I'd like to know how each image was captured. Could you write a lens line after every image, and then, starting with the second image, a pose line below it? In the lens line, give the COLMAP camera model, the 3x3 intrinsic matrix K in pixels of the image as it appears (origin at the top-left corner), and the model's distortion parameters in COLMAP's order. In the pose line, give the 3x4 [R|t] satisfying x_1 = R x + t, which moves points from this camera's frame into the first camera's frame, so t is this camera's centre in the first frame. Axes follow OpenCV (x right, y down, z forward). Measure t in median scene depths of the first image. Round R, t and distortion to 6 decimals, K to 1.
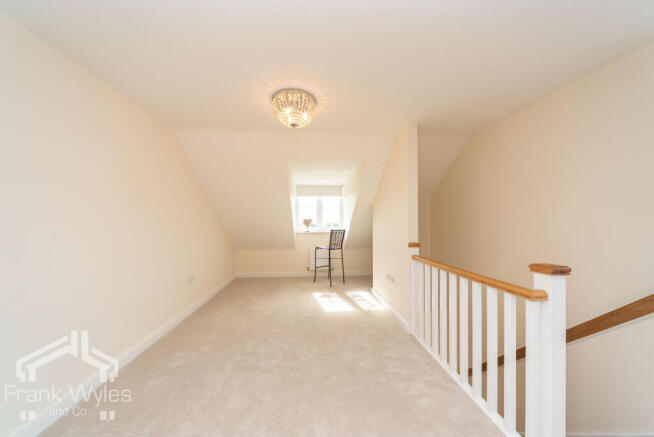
lens RADIAL K [[248.4, 0, 327.6], [0, 248.4, 224.5], [0, 0, 1]] dist [-0.001216, -0.000206]
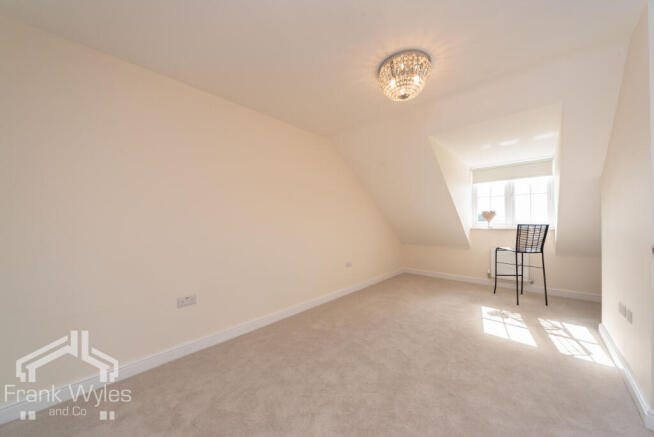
lens RADIAL K [[239.1, 0, 327.6], [0, 239.1, 226.3], [0, 0, 1]] dist [-0.000671, -0.000079]
pose [[0.636589, 0.005447, -0.771184, 0.189754], [-0.004194, 0.999985, 0.003601, 0.026743], [0.771192, 0.000942, 0.636602, 0.146800]]
